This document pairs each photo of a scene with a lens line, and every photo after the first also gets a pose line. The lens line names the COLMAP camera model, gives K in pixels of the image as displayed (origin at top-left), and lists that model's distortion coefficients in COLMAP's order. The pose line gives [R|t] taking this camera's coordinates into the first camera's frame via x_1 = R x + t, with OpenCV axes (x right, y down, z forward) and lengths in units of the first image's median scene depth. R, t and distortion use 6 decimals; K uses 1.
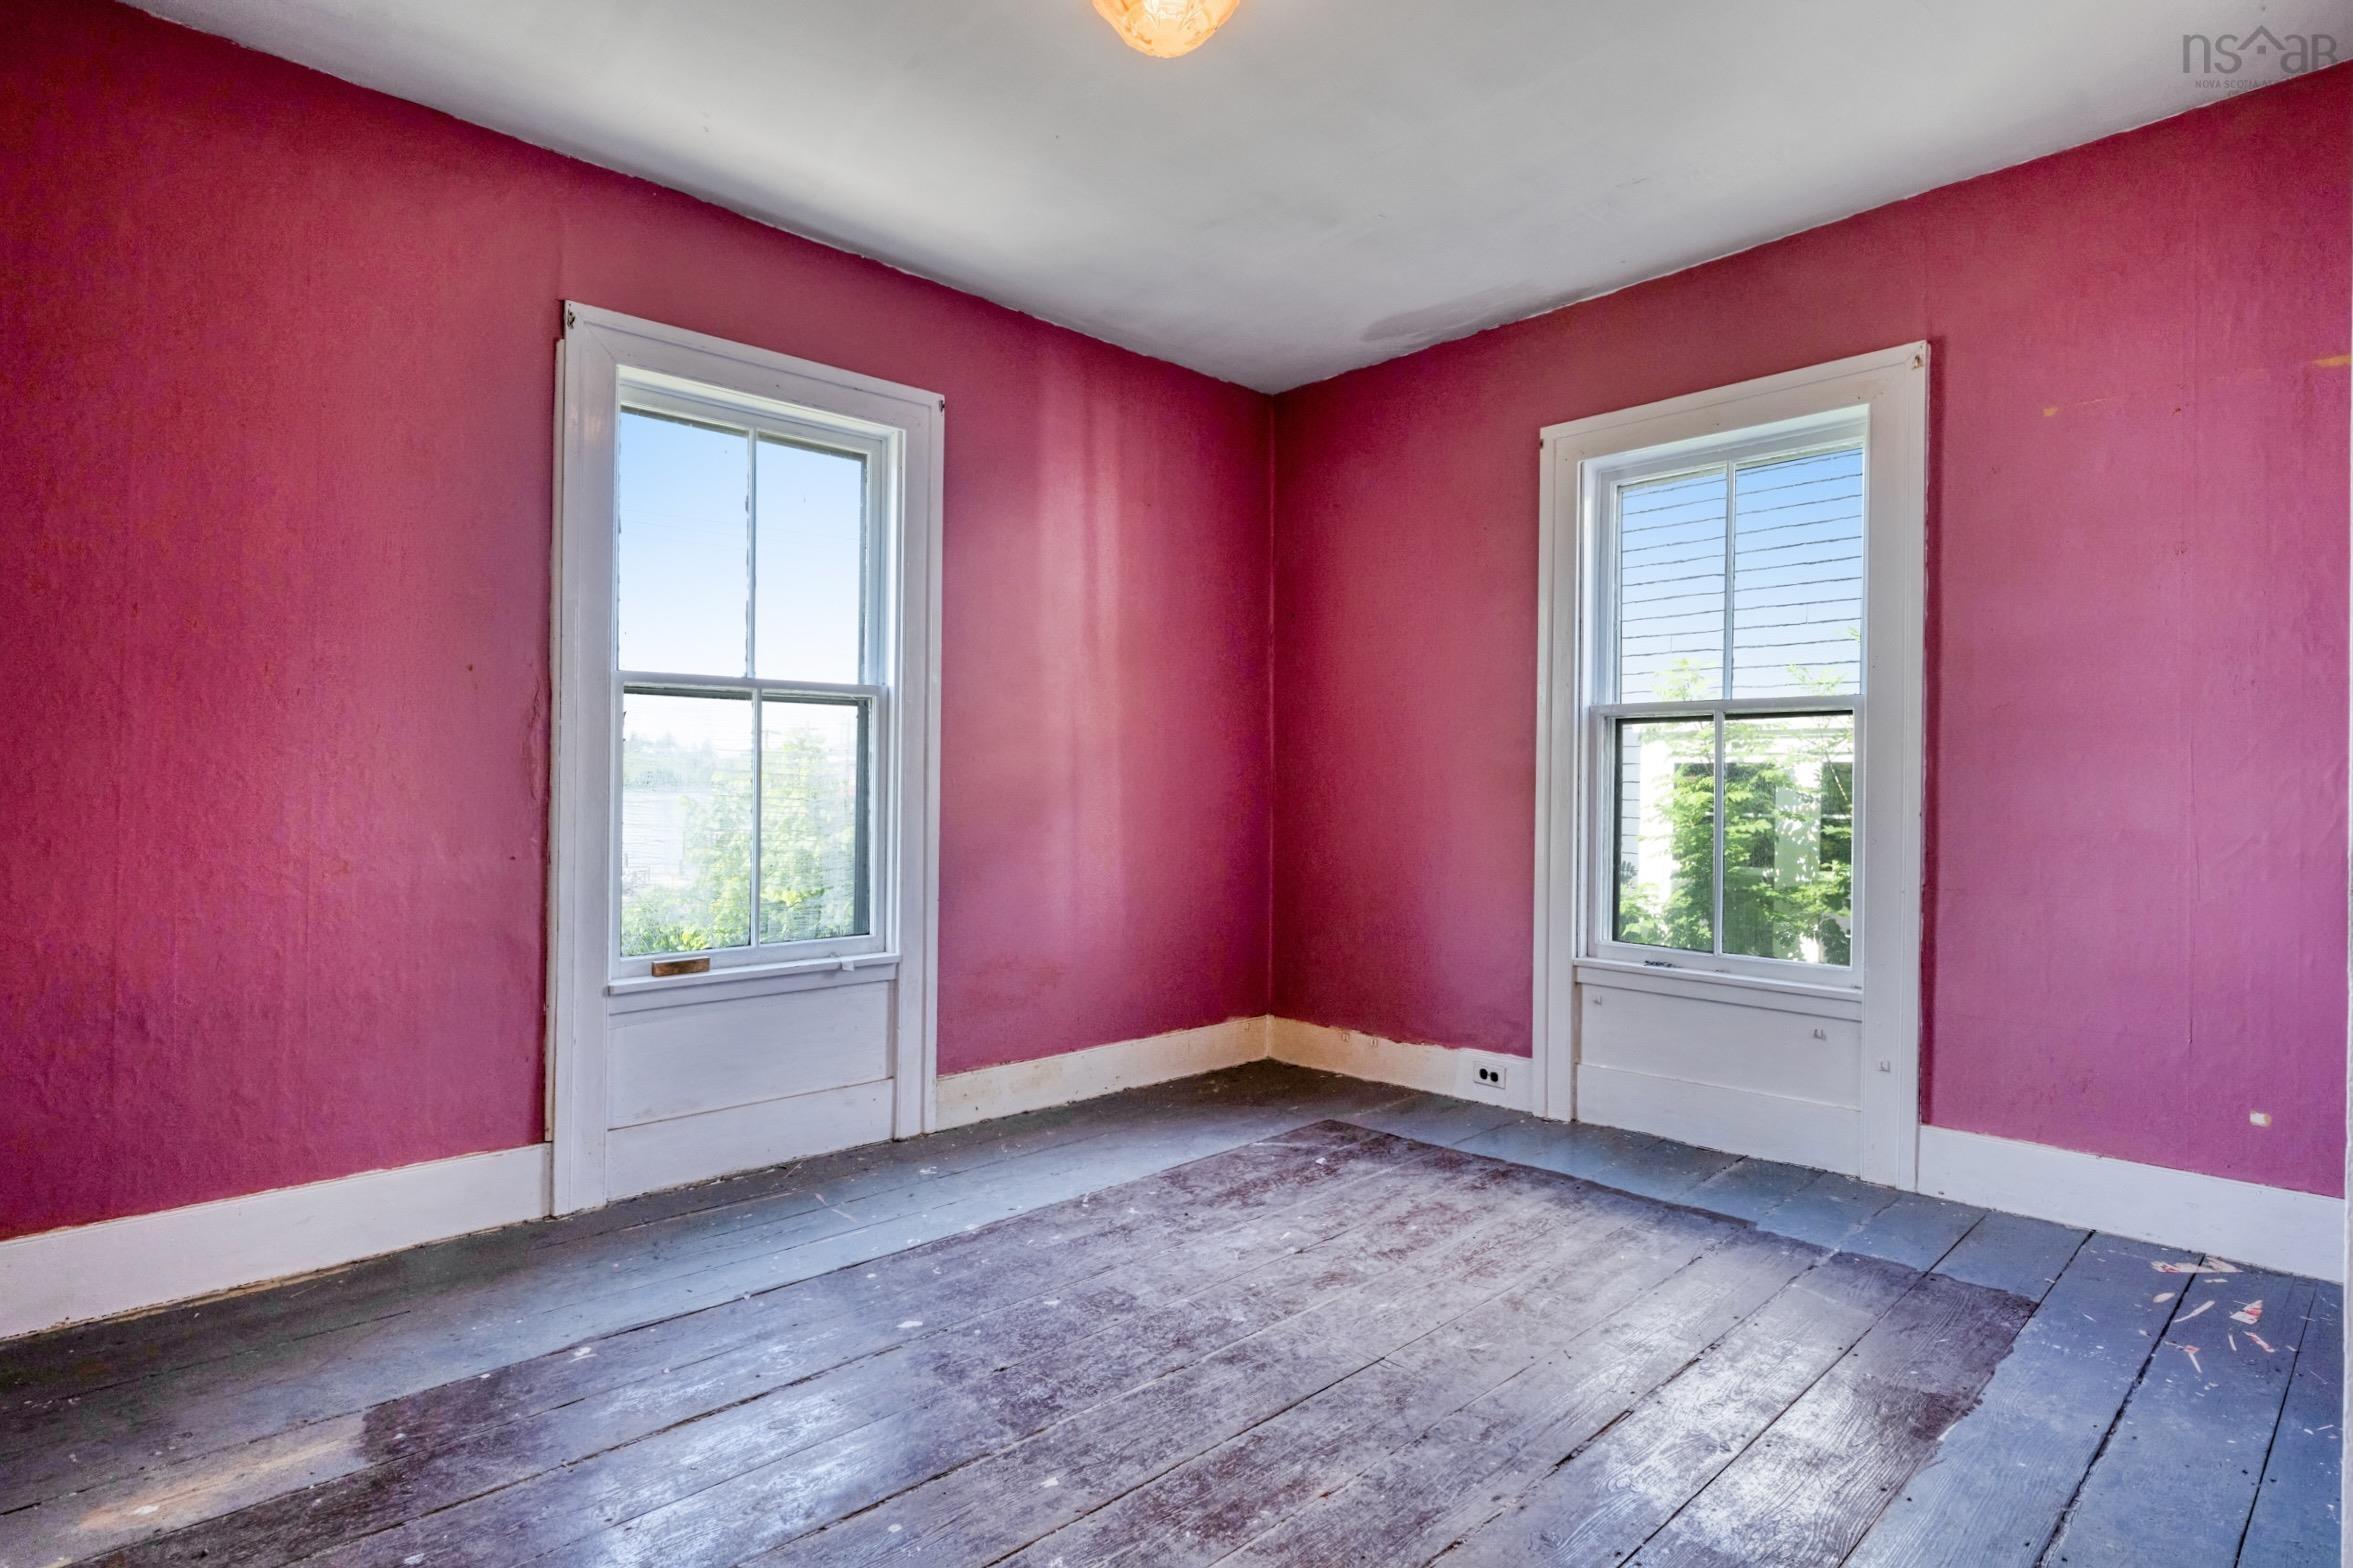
lens RADIAL K [[1213.8, 0, 1205.4], [0, 1213.8, 800.6], [0, 0, 1]] dist [0.002710, -0.000649]
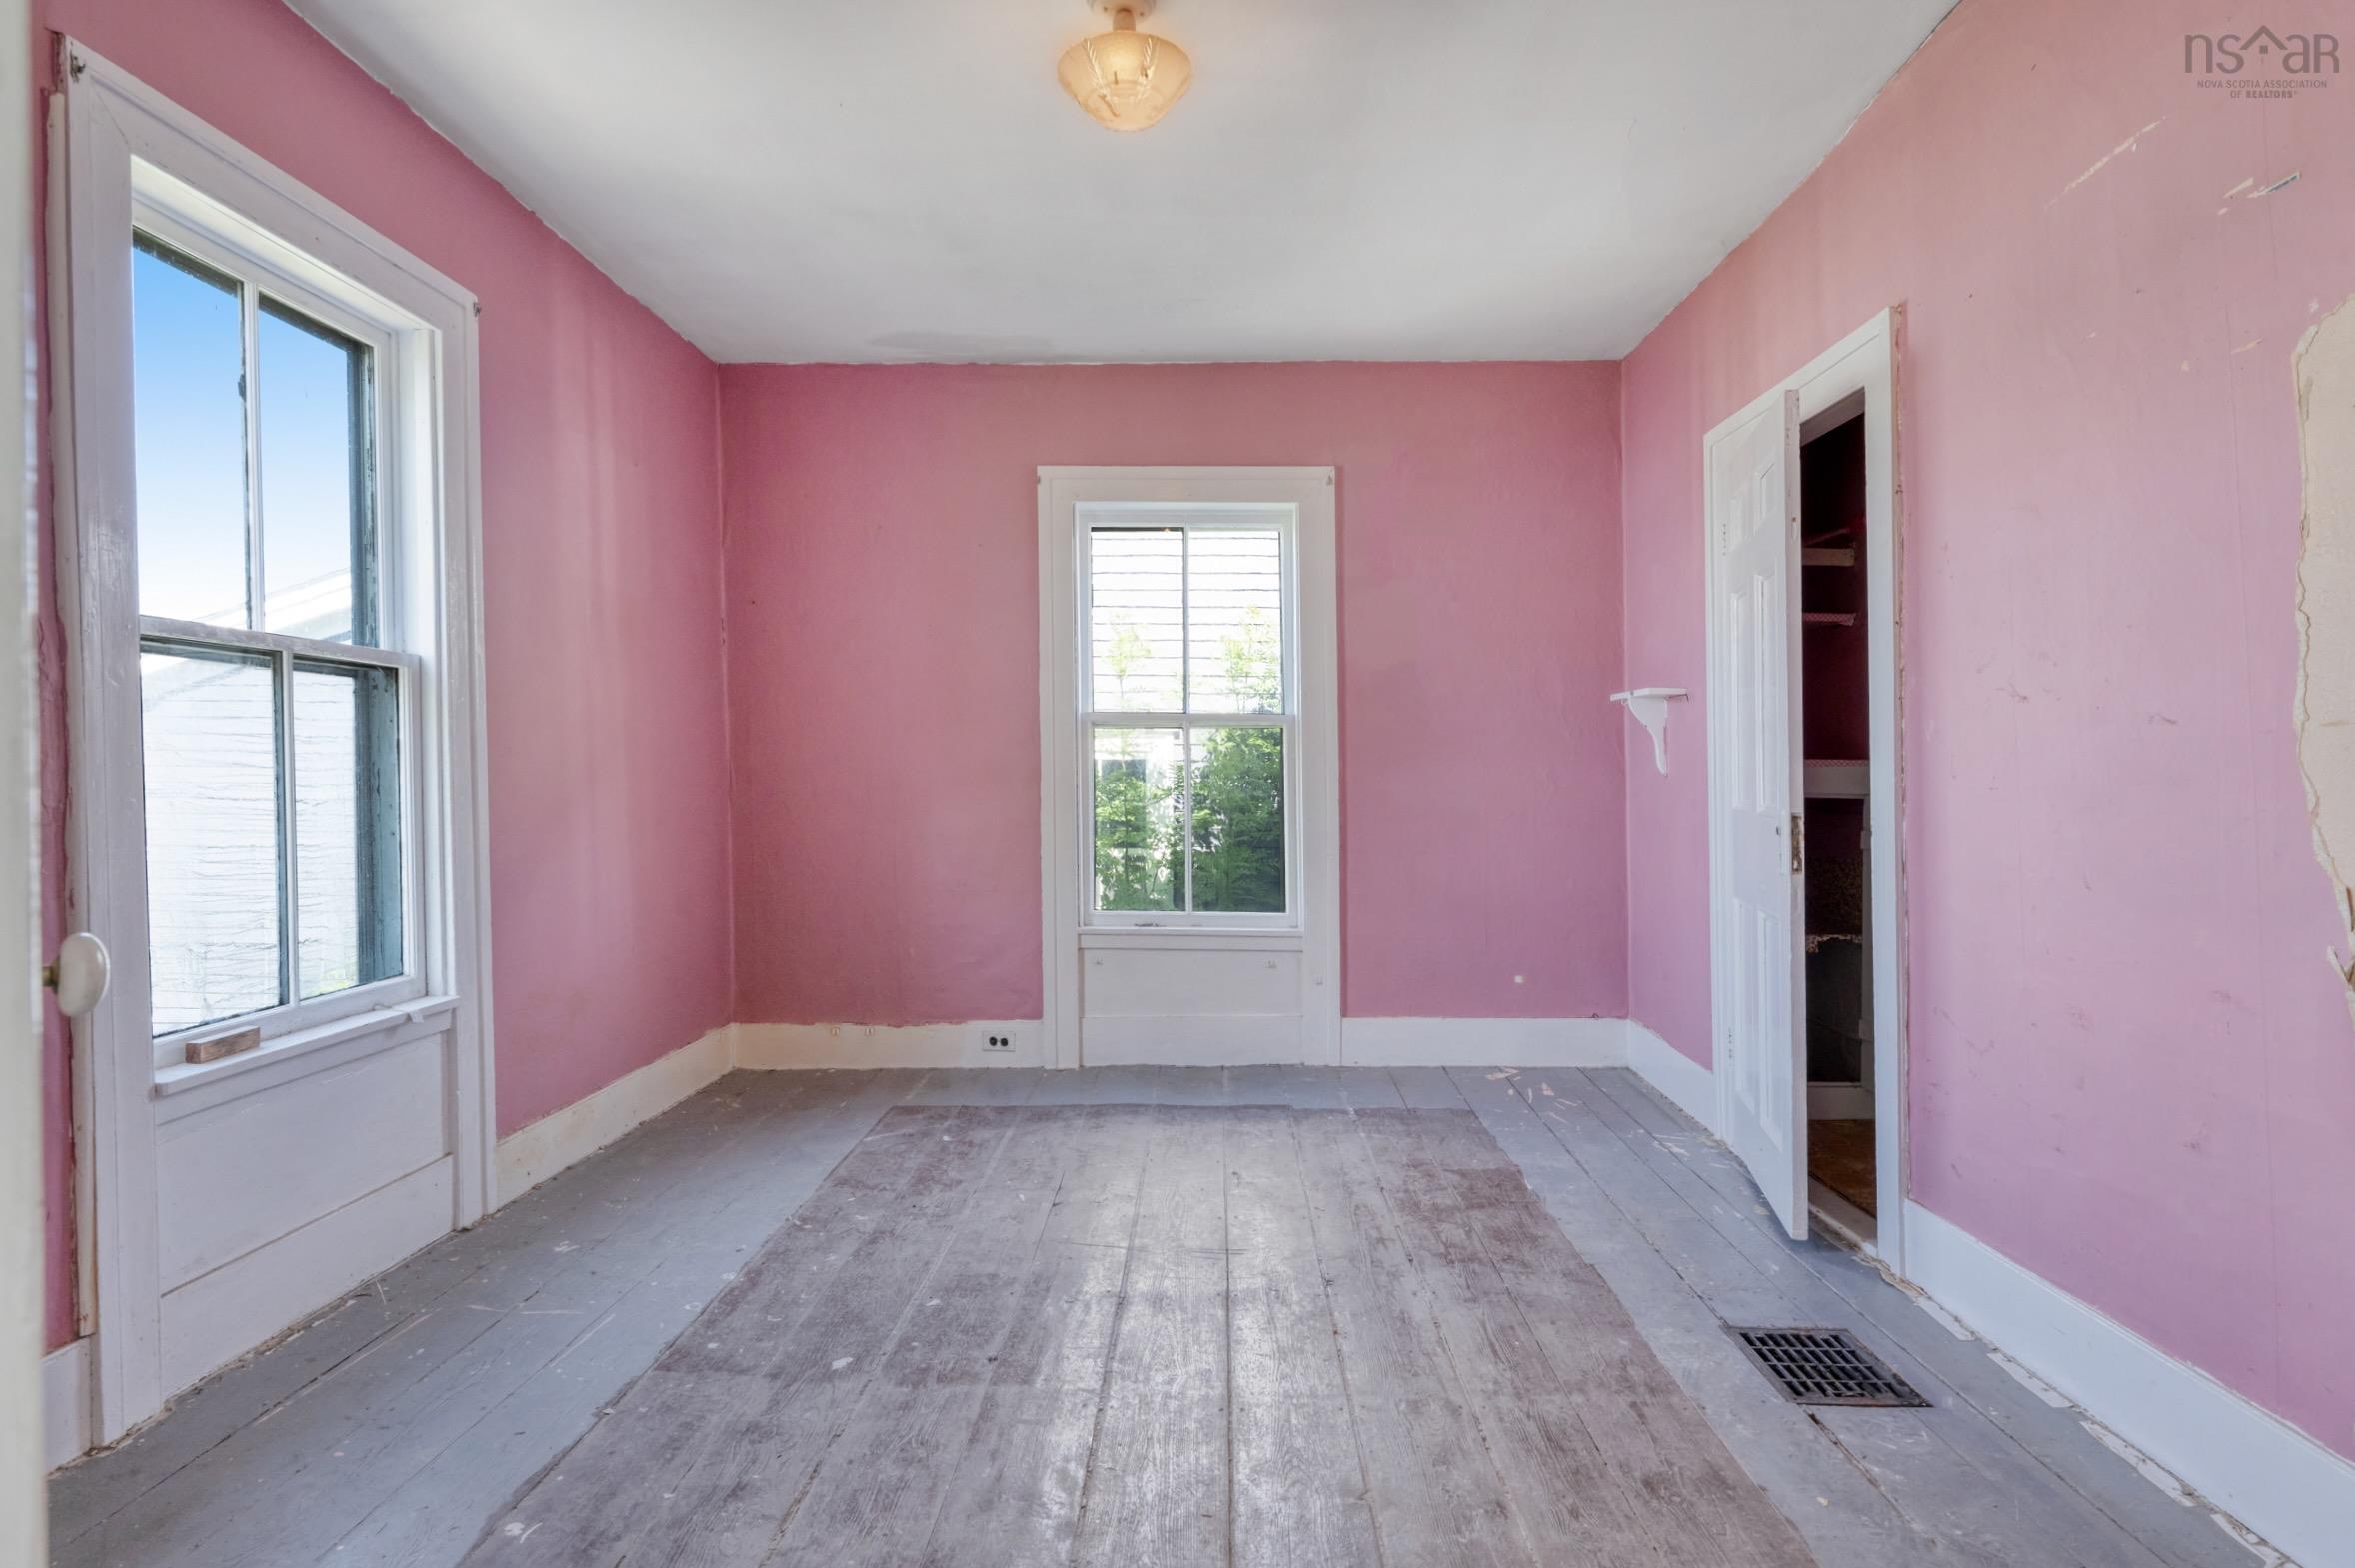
lens RADIAL K [[1214.7, 0, 1206.4], [0, 1214.7, 800.6], [0, 0, 1]] dist [0.002710, -0.000649]
pose [[0.704696, -0.014560, 0.709359, -0.479624], [0.007951, 0.999889, 0.012625, -0.007573], [-0.709464, -0.003257, 0.704734, 0.097464]]
